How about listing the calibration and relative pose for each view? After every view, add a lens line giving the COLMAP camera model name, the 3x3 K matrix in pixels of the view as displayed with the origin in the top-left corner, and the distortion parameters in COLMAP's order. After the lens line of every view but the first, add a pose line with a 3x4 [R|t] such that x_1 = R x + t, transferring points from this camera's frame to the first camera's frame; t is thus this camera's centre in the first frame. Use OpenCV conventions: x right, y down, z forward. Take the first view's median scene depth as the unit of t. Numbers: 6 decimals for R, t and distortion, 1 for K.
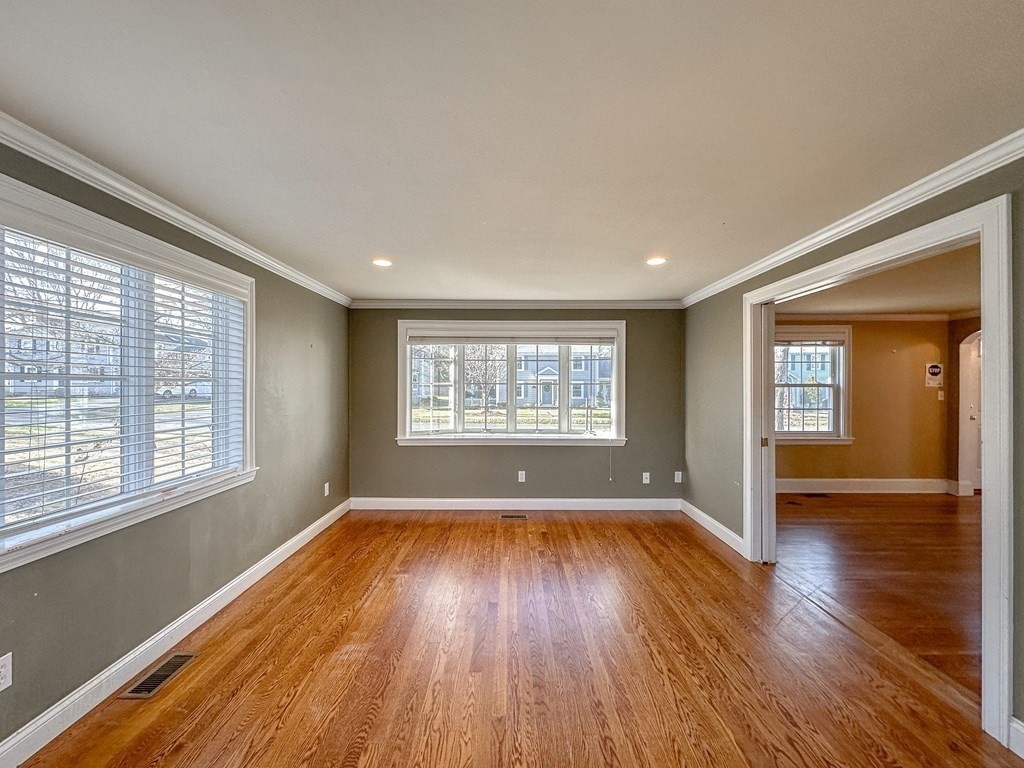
lens RADIAL K [[418.9, 0, 508.4], [0, 418.9, 387.2], [0, 0, 1]] dist [-0.003314, -0.000222]
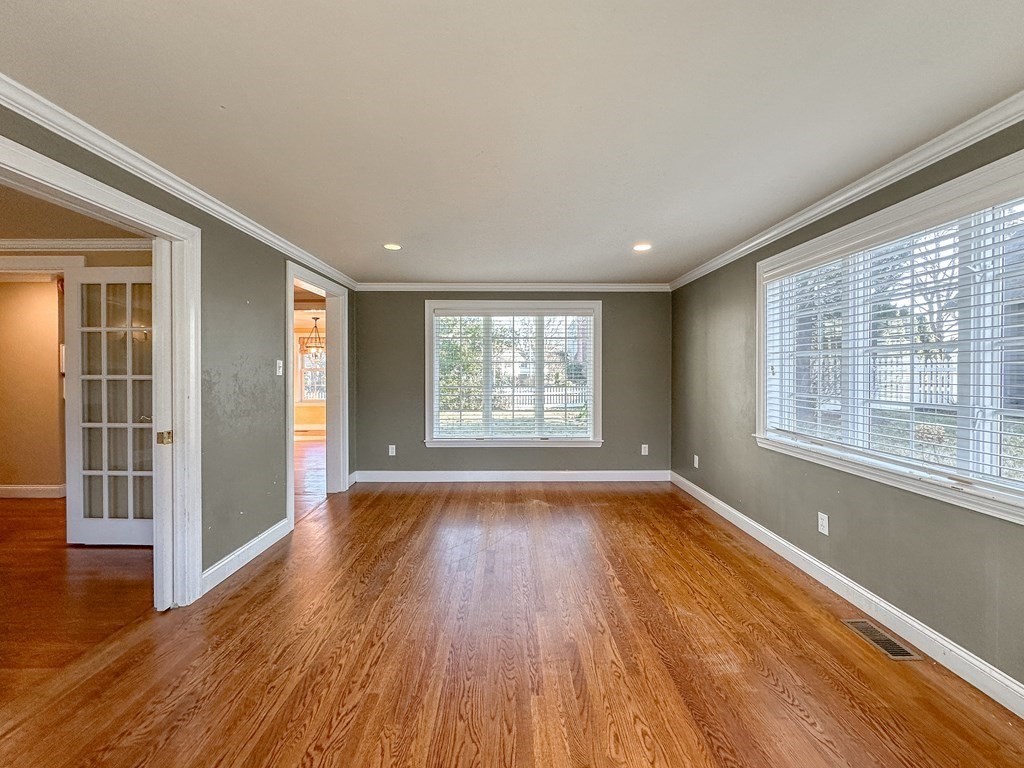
lens RADIAL K [[418.9, 0, 509.0], [0, 418.9, 375.7], [0, 0, 1]] dist [-0.003314, -0.000222]
pose [[-0.999969, 0.000739, -0.007825, 0.035216], [0.000591, 0.999822, 0.018884, 0.014085], [0.007837, 0.018879, -0.999791, 0.931197]]
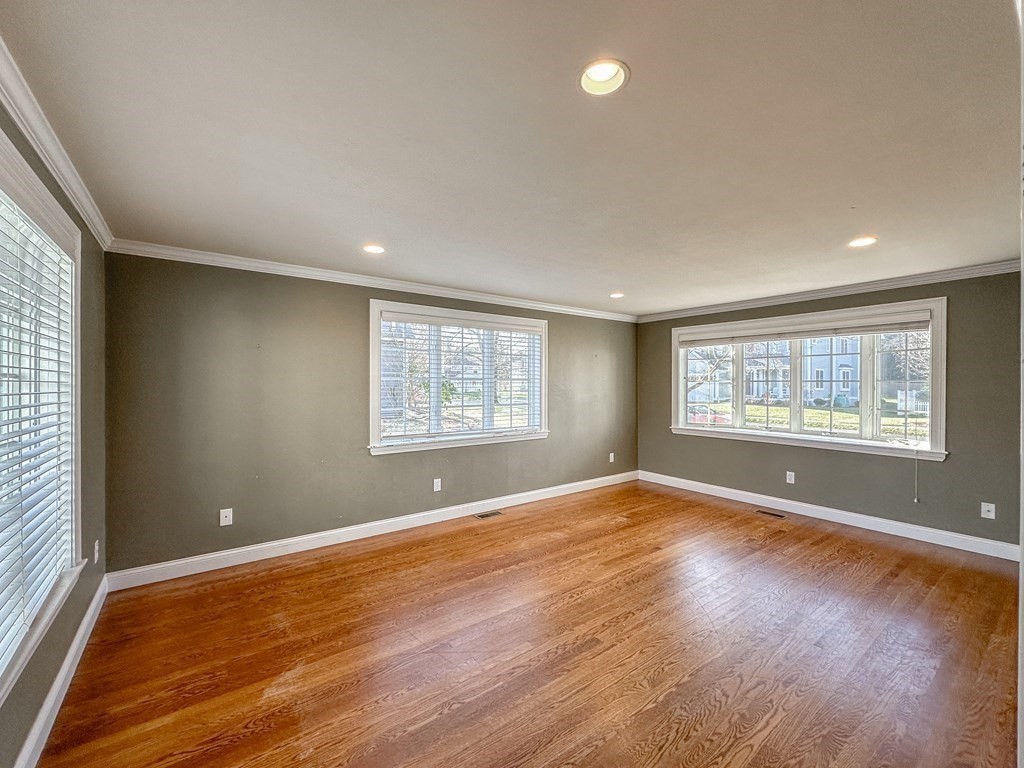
lens RADIAL K [[418.9, 0, 502.5], [0, 418.9, 382.7], [0, 0, 1]] dist [-0.003314, -0.000222]
pose [[0.586192, -0.003701, -0.810164, 0.456029], [-0.004690, 0.999957, -0.007962, 0.007516], [0.810159, 0.008467, 0.586149, -0.105625]]
